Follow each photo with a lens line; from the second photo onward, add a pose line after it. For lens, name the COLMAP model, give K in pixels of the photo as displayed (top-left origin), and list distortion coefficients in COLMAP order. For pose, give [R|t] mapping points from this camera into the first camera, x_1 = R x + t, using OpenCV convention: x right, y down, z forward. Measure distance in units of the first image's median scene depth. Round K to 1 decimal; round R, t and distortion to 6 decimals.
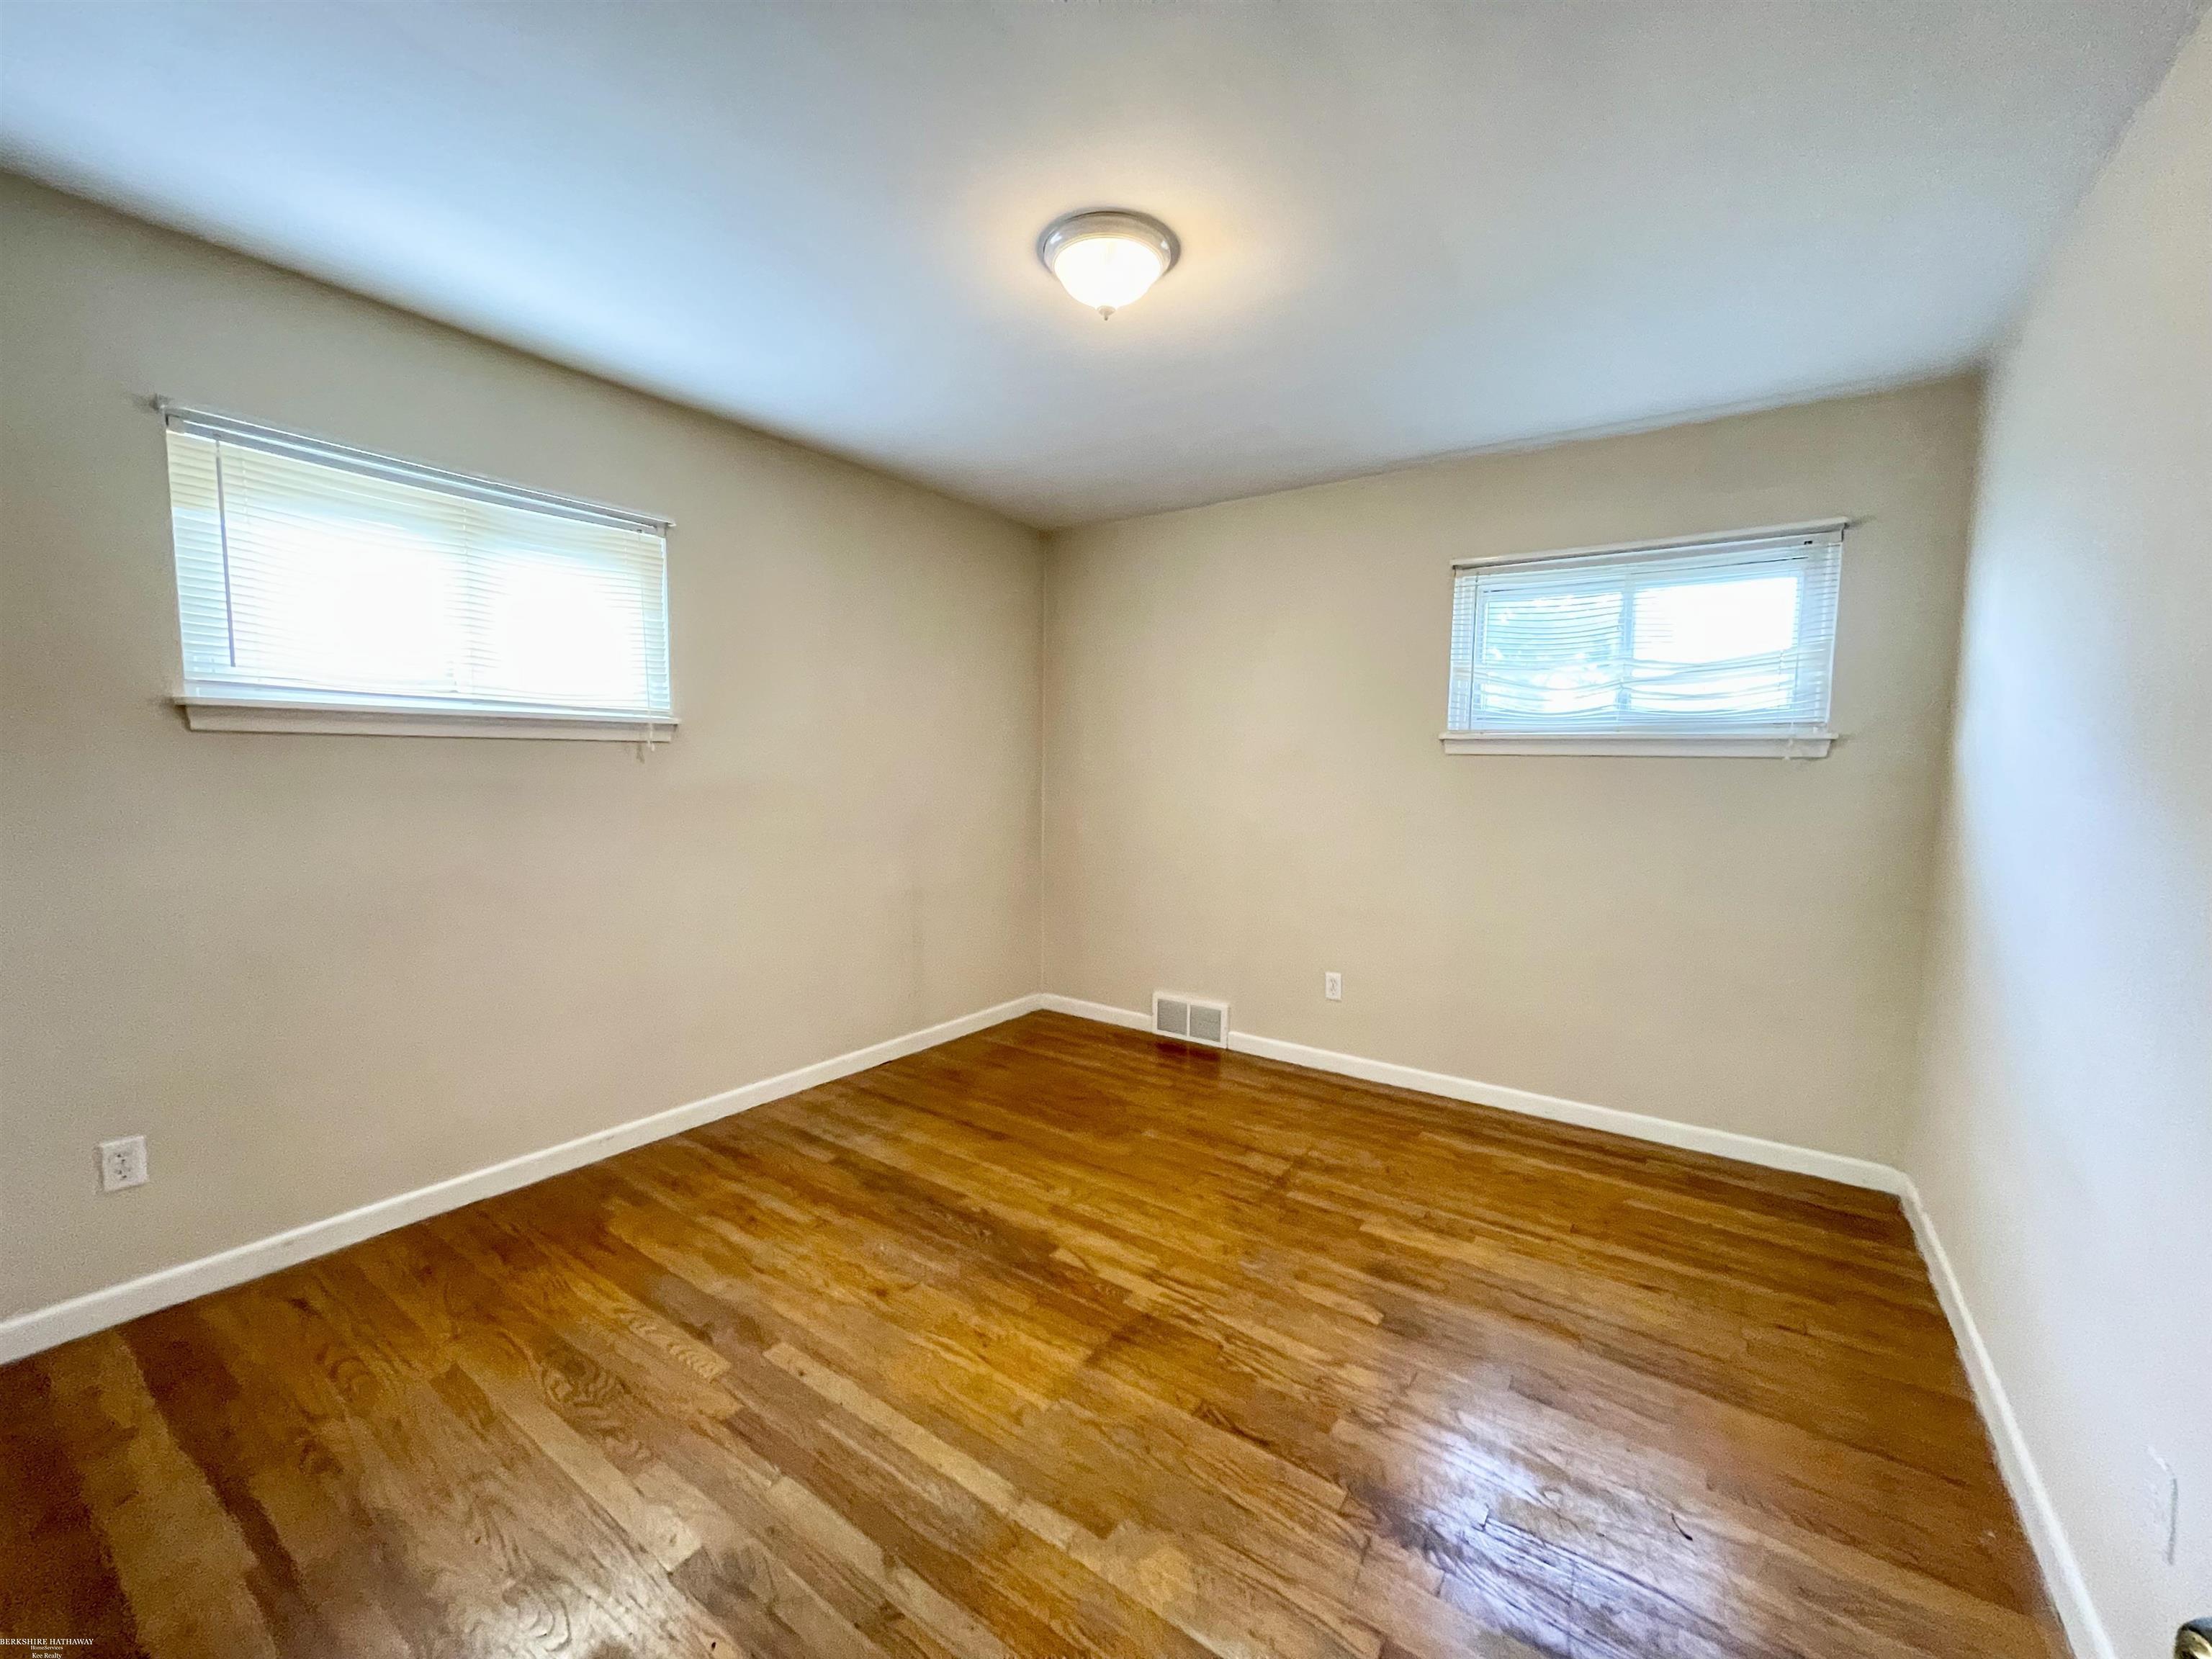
lens RADIAL K [[890.4, 0, 1113.8], [0, 890.4, 833.5], [0, 0, 1]] dist [-0.000181, 0.000048]
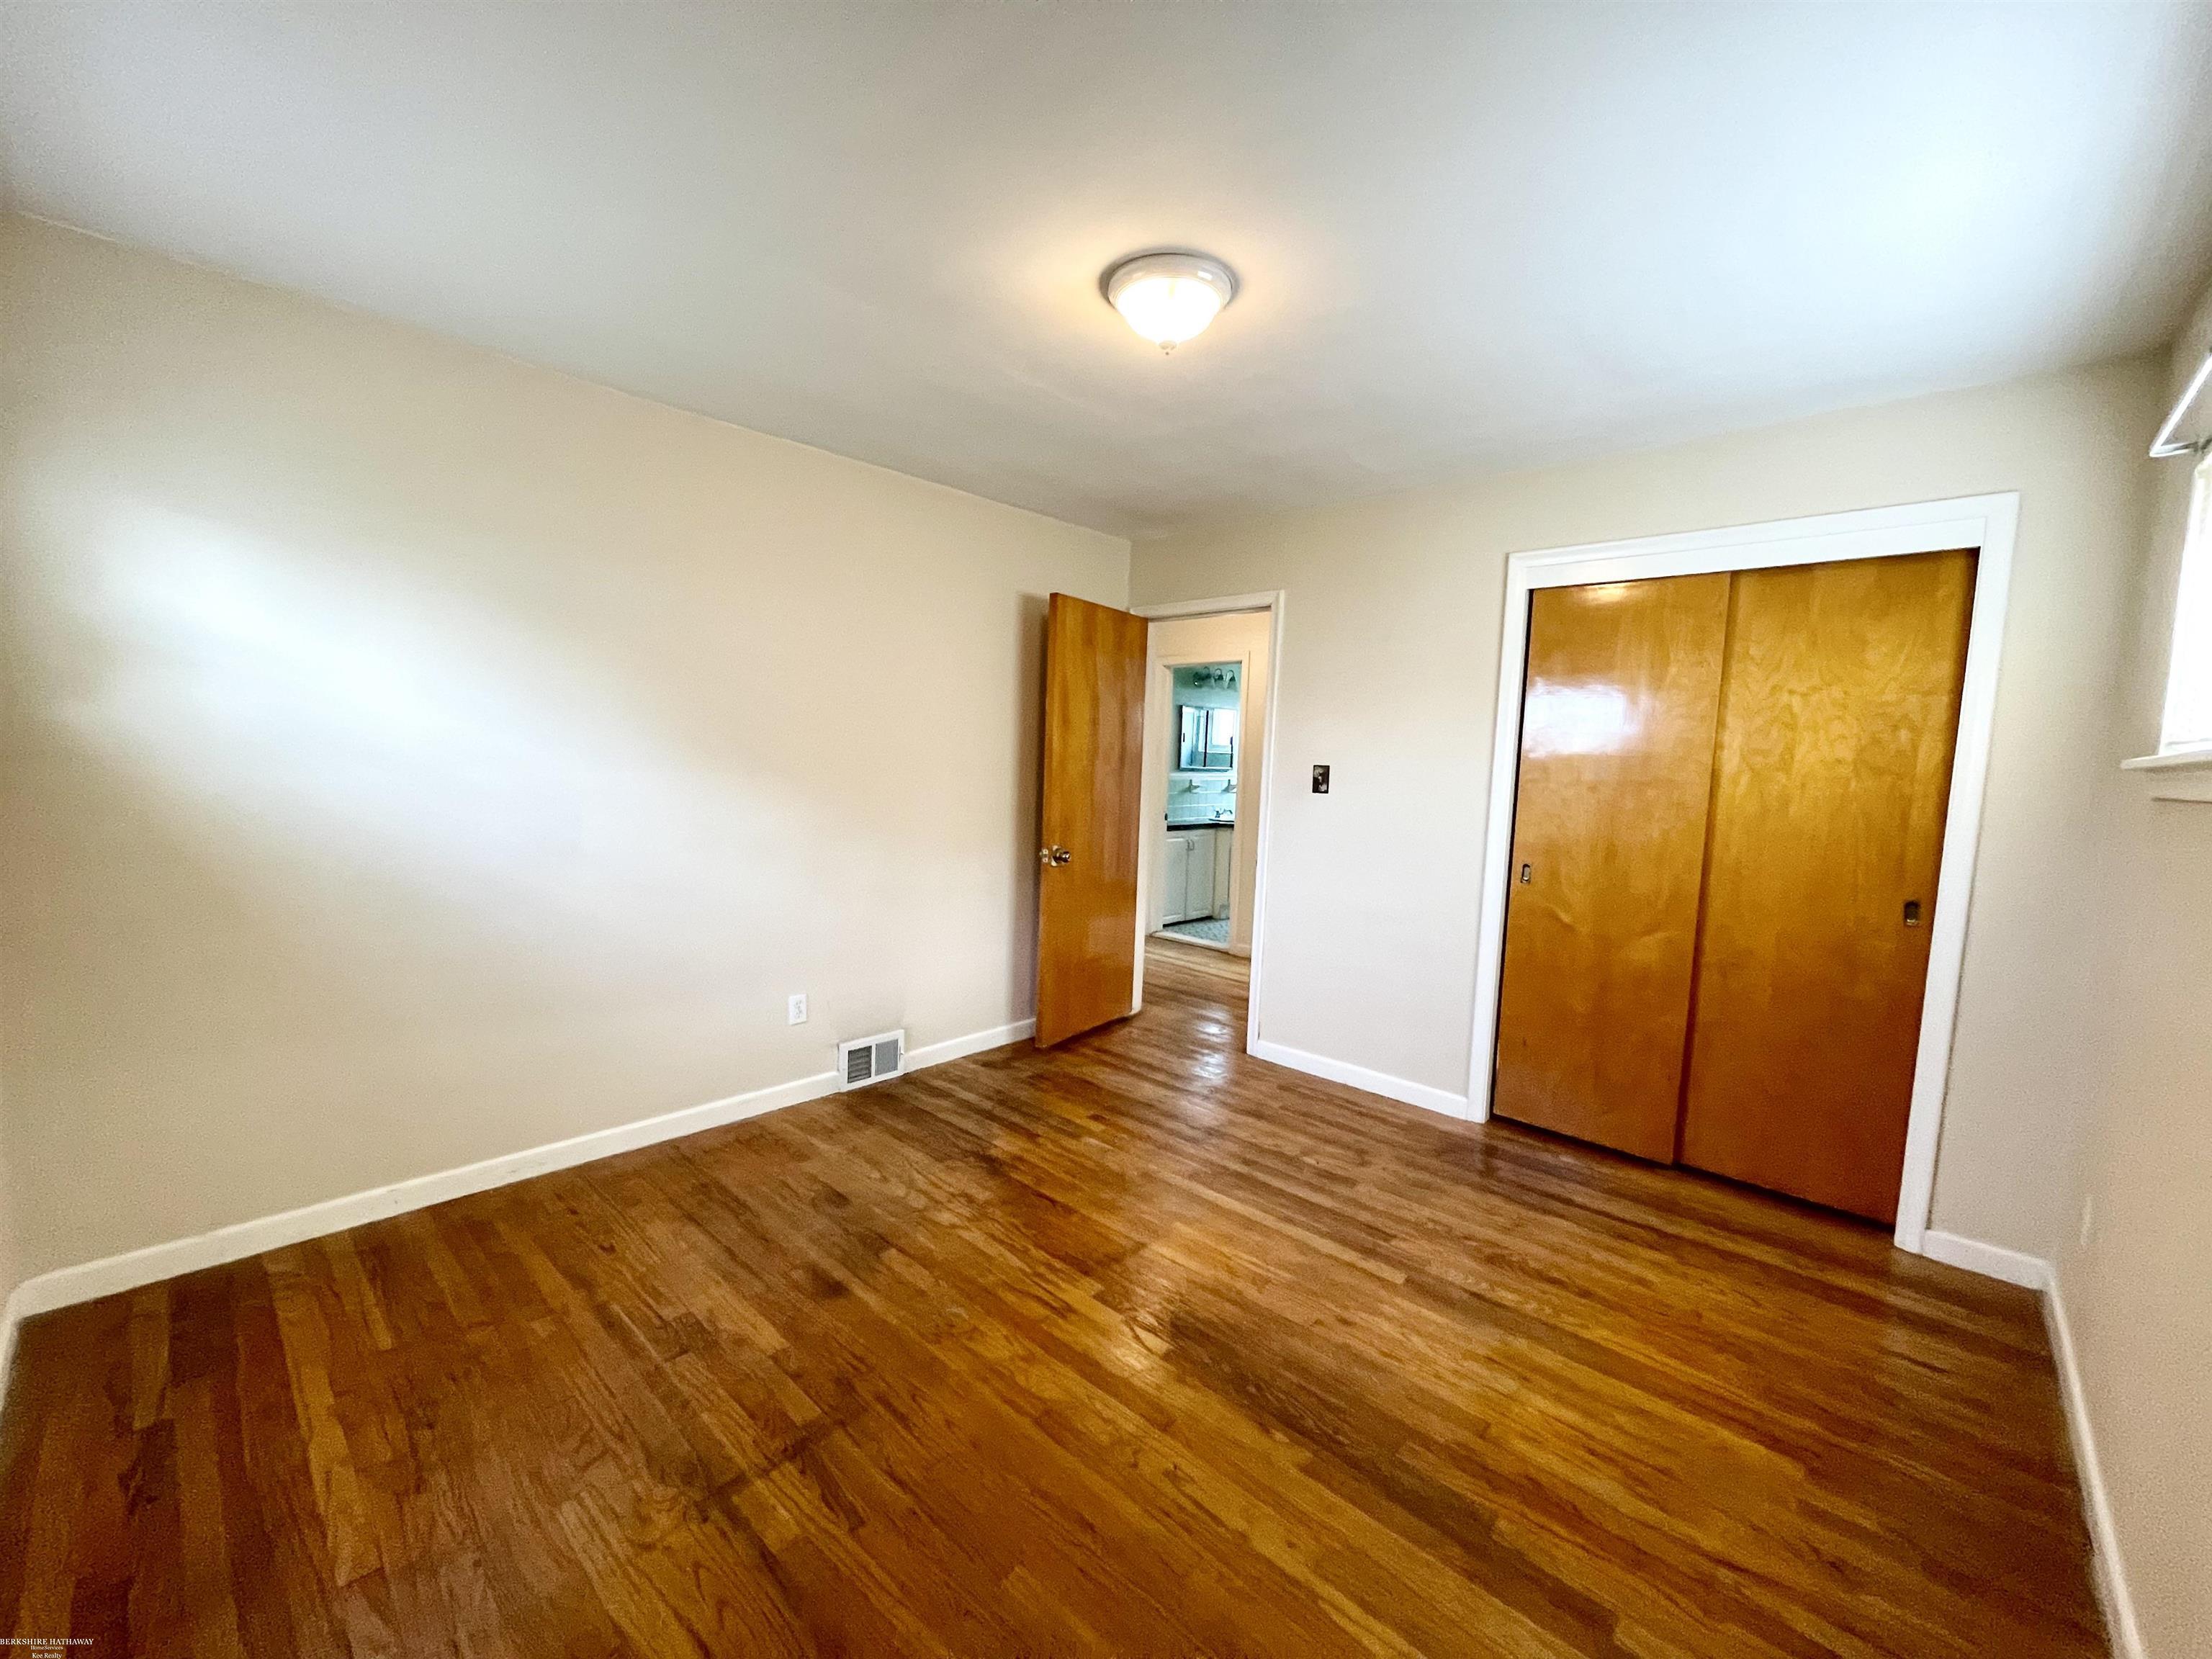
lens RADIAL K [[890.4, 0, 1108.9], [0, 890.4, 834.1], [0, 0, 1]] dist [-0.000181, 0.000048]
pose [[-0.988244, -0.059723, 0.140737, -0.107795], [-0.035579, 0.985109, 0.168209, -0.177192], [-0.148688, 0.161224, -0.975653, 1.872139]]
